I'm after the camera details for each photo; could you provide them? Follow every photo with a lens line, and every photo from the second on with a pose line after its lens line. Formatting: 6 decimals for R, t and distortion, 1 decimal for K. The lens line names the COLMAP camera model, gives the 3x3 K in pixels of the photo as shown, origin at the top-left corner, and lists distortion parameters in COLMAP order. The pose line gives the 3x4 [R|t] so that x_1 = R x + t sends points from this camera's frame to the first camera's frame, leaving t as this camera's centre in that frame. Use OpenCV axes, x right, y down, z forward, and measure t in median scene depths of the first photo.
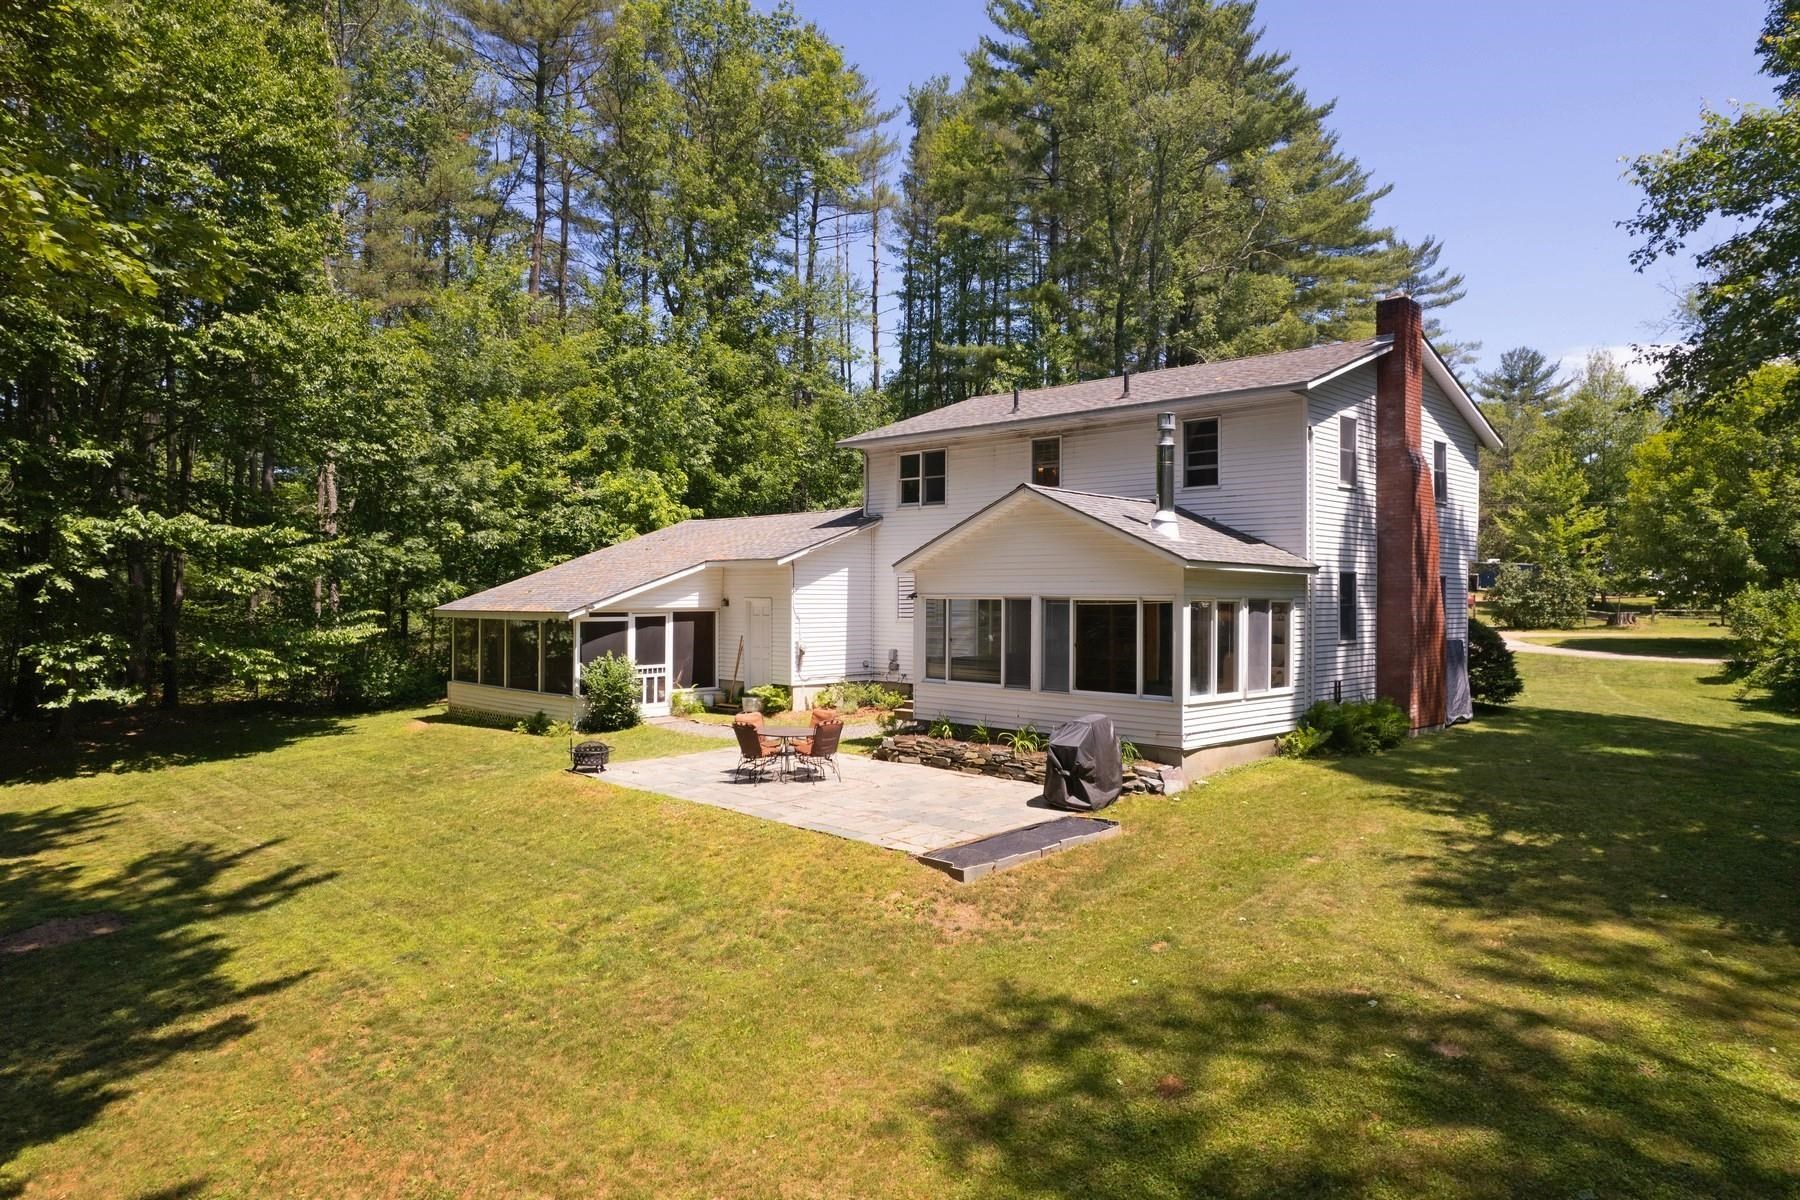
lens RADIAL K [[1133.2, 0, 931.8], [0, 1133.2, 606.5], [0, 0, 1]] dist [-0.148569, 0.000312]
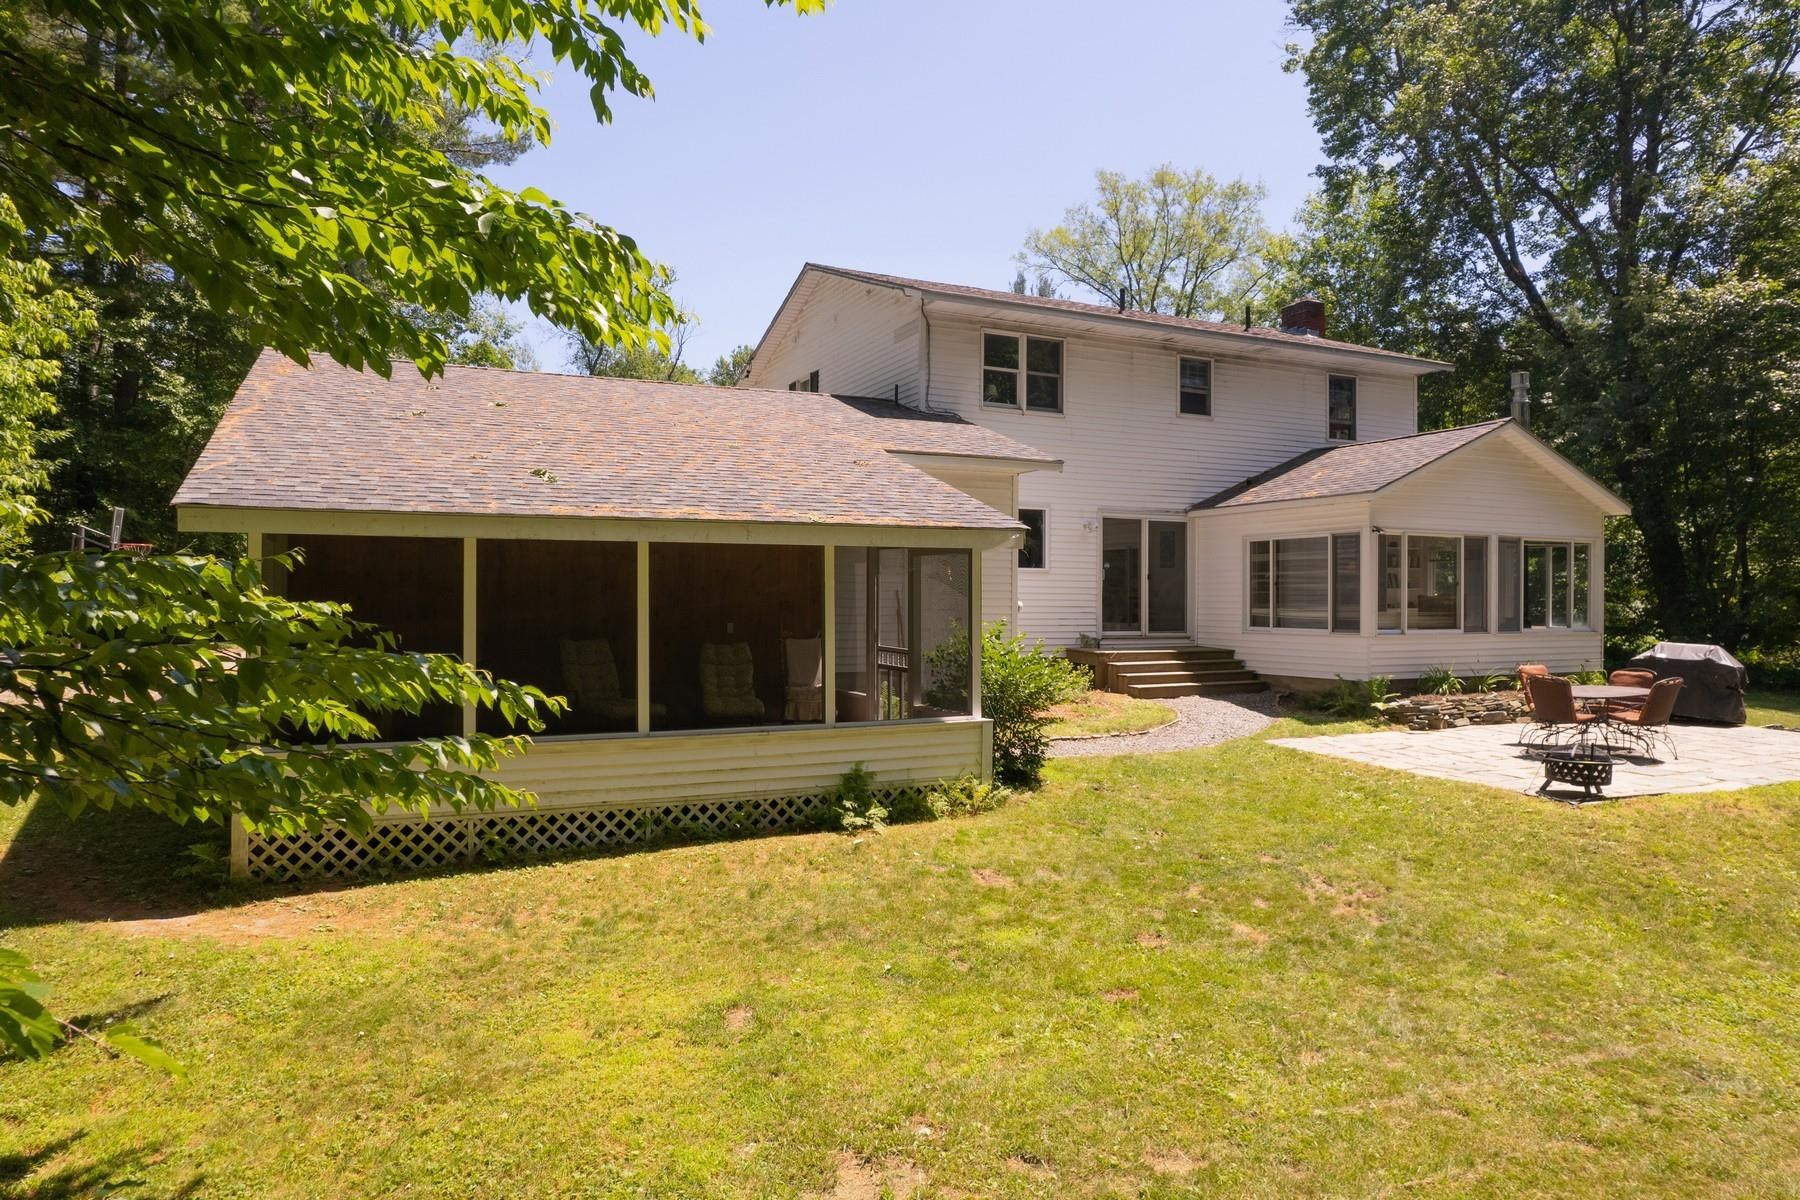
lens RADIAL K [[1147.9, 0, 900.0], [0, 1147.9, 600.0], [0, 0, 1]] dist [-0.063180, 0.001096]
pose [[0.352526, -0.000339, 0.935802, -0.731166], [0.003022, 0.999995, -0.000776, 0.032774], [-0.935797, 0.003101, 0.352526, 0.831982]]
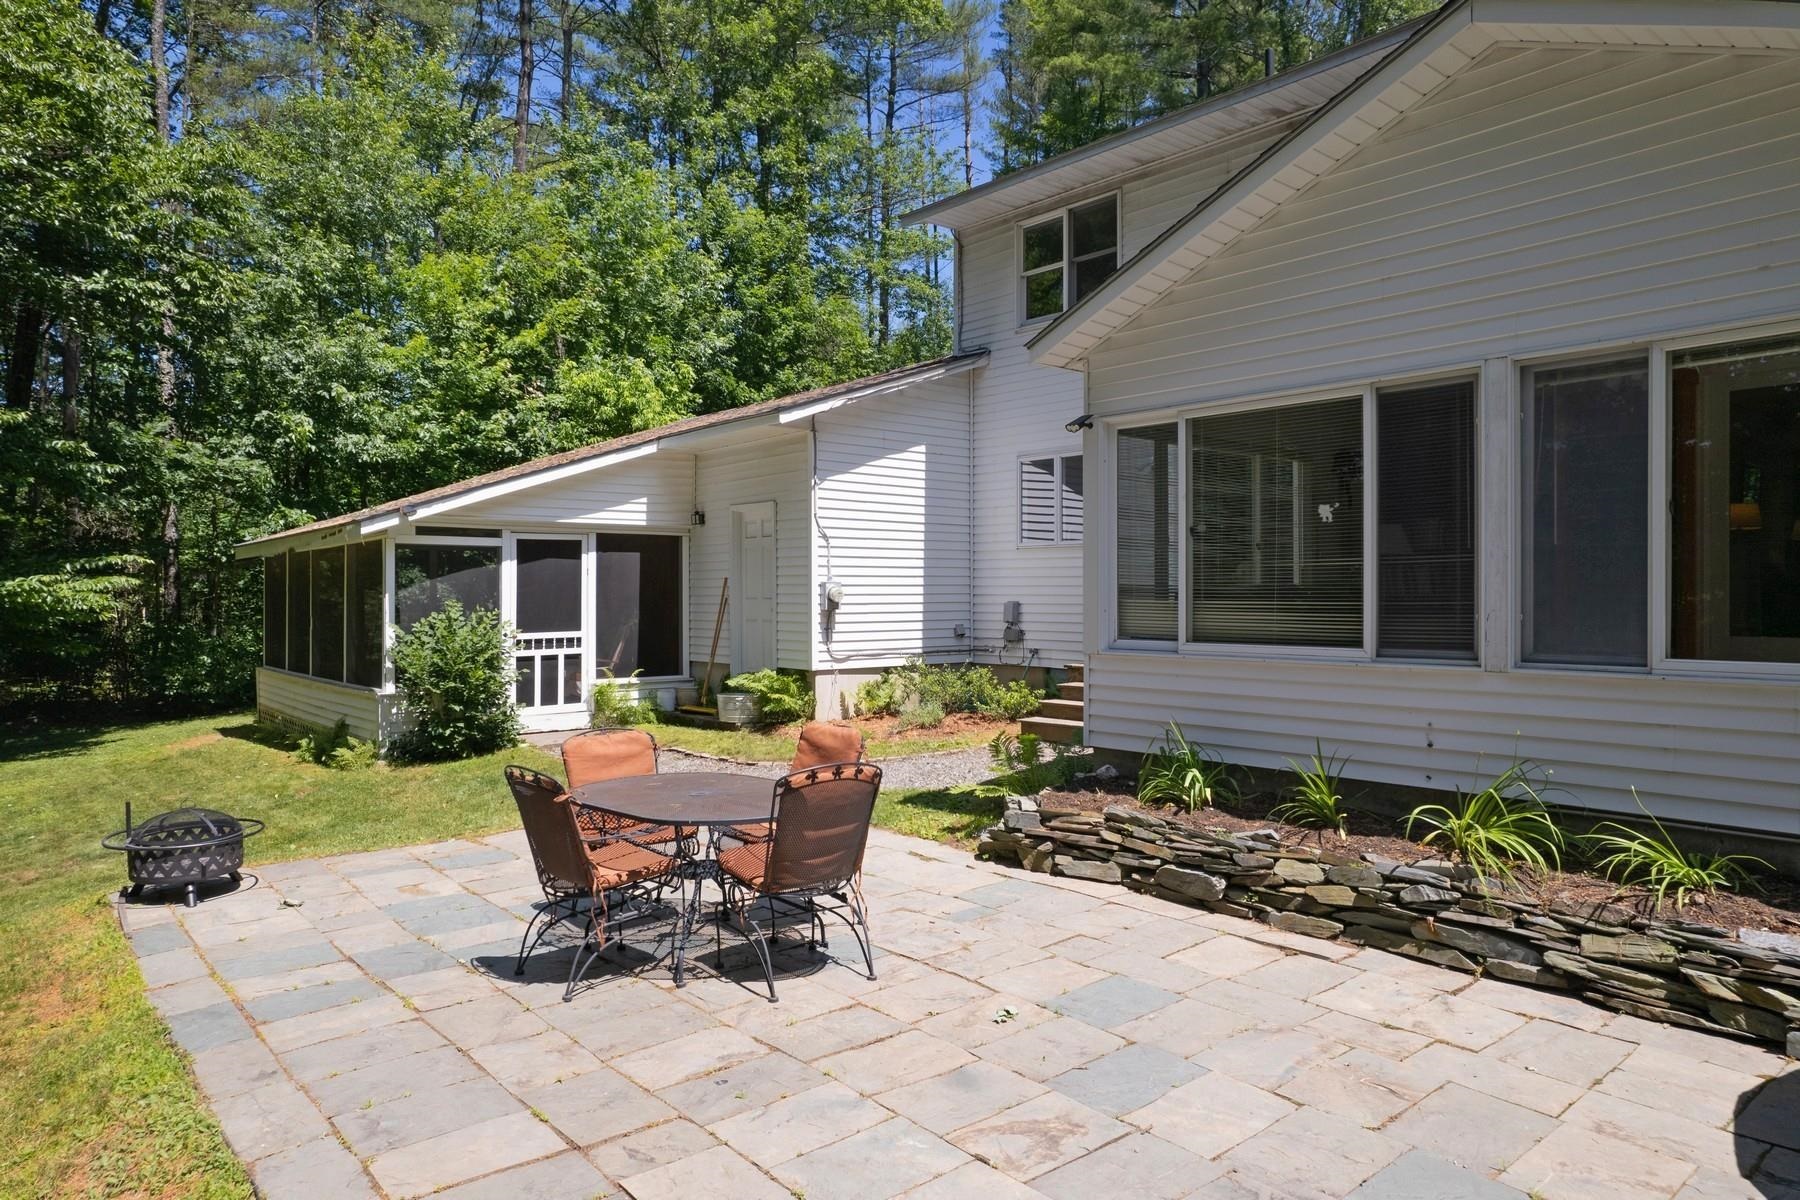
lens RADIAL K [[1147.9, 0, 900.0], [0, 1147.9, 600.0], [0, 0, 1]] dist [-0.063180, 0.001096]
pose [[0.993994, -0.004573, -0.109338, -0.028945], [0.003638, 0.999955, -0.008750, 0.042995], [0.109373, 0.008299, 0.993966, 0.492535]]
